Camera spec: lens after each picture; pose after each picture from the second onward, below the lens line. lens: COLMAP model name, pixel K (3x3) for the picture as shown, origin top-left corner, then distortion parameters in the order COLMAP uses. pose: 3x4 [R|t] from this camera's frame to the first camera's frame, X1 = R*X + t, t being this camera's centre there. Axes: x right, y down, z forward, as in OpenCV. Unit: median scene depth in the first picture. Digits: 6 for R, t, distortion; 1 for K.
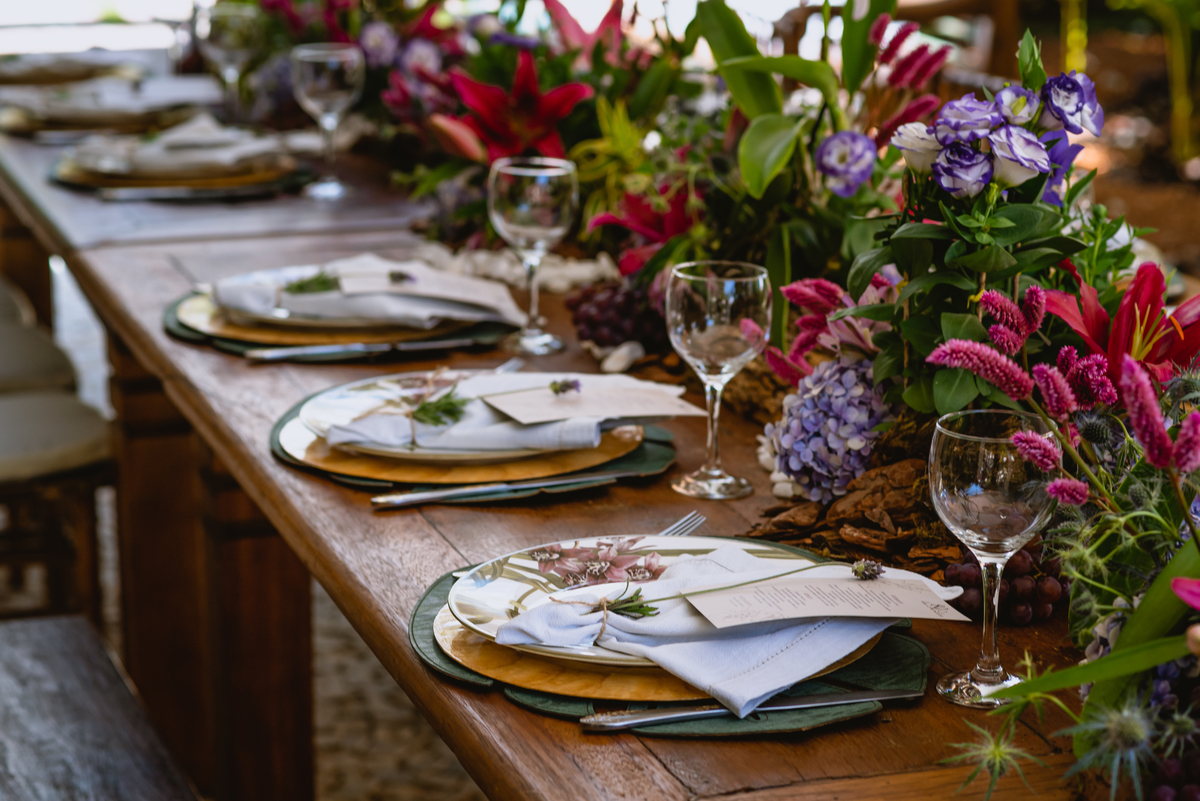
lens RADIAL K [[2912.3, 0, 600.5], [0, 2912.3, 400.4], [0, 0, 1]] dist [0.038513, 0.000000]
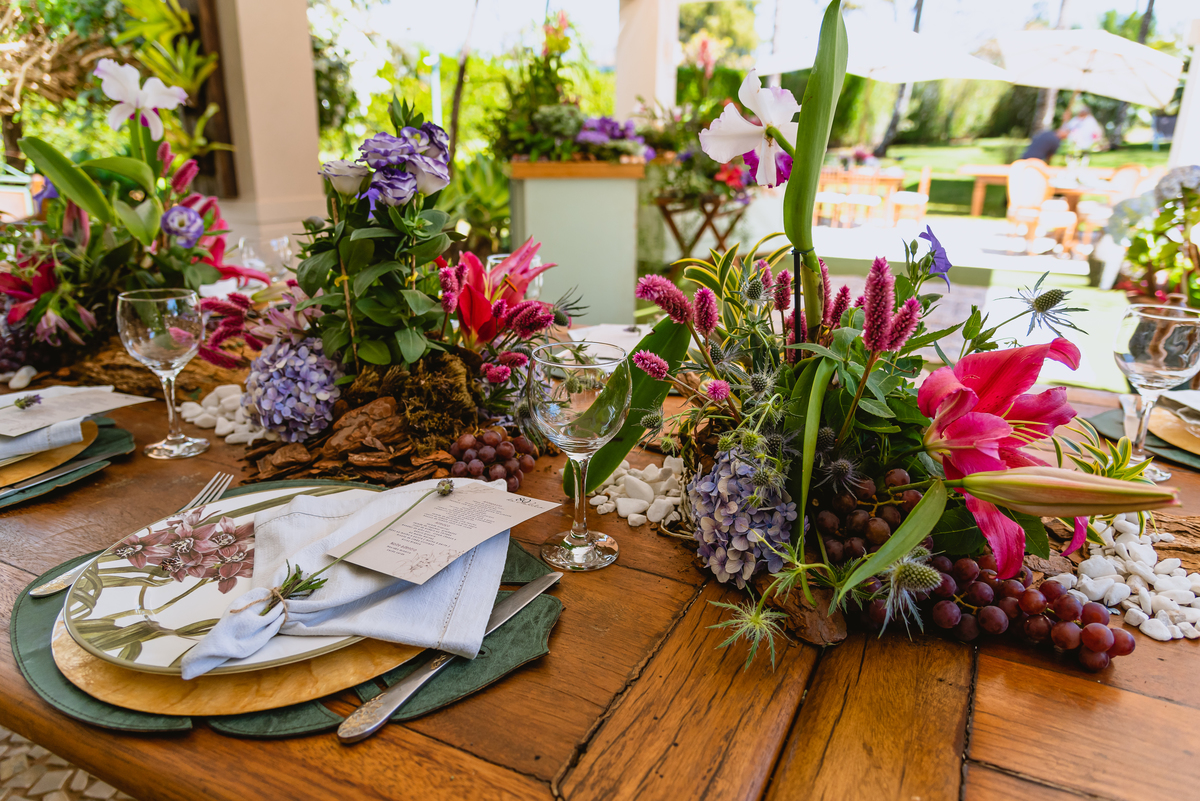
lens RADIAL K [[816.5, 0, 605.3], [0, 816.5, 402.5], [0, 0, 1]] dist [-0.003253, -0.000482]
pose [[0.711221, -0.211140, 0.670510, -0.081999], [0.160058, 0.977413, 0.138007, -0.014942], [-0.684504, 0.009167, 0.728951, 0.613216]]
